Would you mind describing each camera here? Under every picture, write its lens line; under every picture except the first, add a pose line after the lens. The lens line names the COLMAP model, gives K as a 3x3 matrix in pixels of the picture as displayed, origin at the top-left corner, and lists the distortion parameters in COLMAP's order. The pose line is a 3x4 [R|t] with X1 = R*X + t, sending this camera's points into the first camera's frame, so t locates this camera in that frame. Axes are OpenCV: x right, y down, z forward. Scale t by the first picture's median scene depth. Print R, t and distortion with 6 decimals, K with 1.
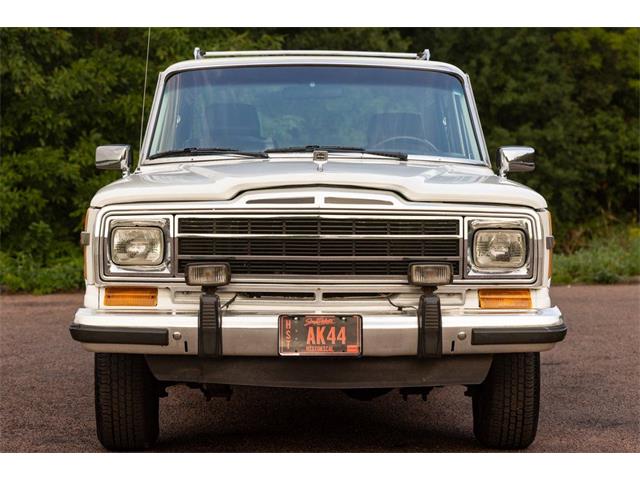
lens RADIAL K [[2023.4, 0, 320.0], [0, 2023.4, 240.0], [0, 0, 1]] dist [-0.089384, -1.149396]
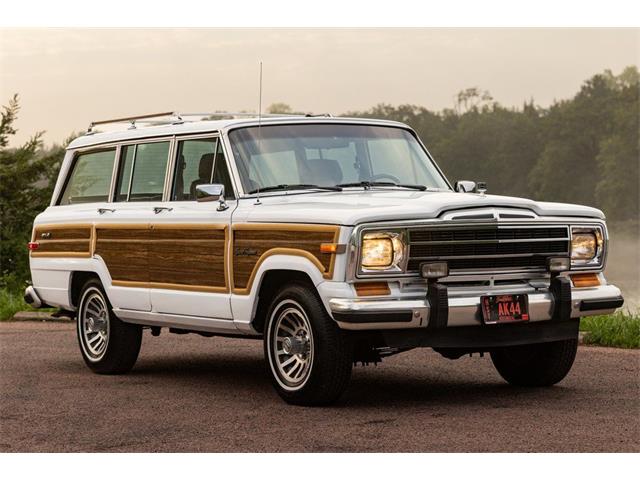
lens RADIAL K [[1955.0, 0, 320.0], [0, 1955.0, 240.0], [0, 0, 1]] dist [-0.053141, -0.538115]
pose [[0.869031, -0.029602, 0.493872, -0.798863], [0.041647, 0.999042, -0.013403, 0.010856], [-0.493003, 0.032216, 0.869431, -0.154712]]
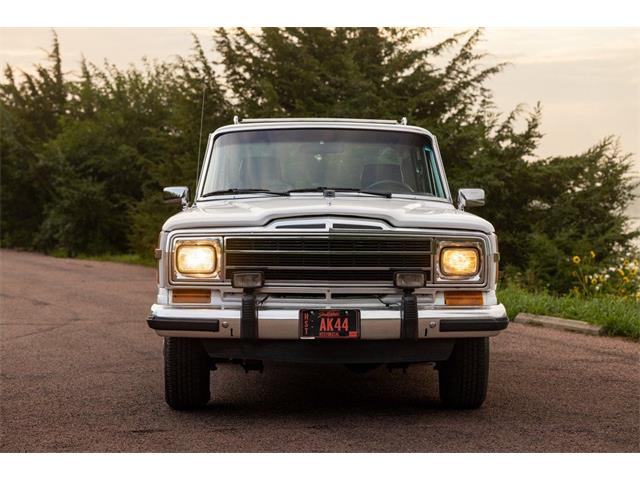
lens RADIAL K [[1641.2, 0, 320.0], [0, 1641.2, 240.0], [0, 0, 1]] dist [-0.008003, -0.455798]
pose [[0.999994, 0.001348, 0.003056, -0.009820], [-0.001299, 0.999871, -0.016012, 0.007568], [-0.003077, 0.016008, 0.999867, -0.116116]]
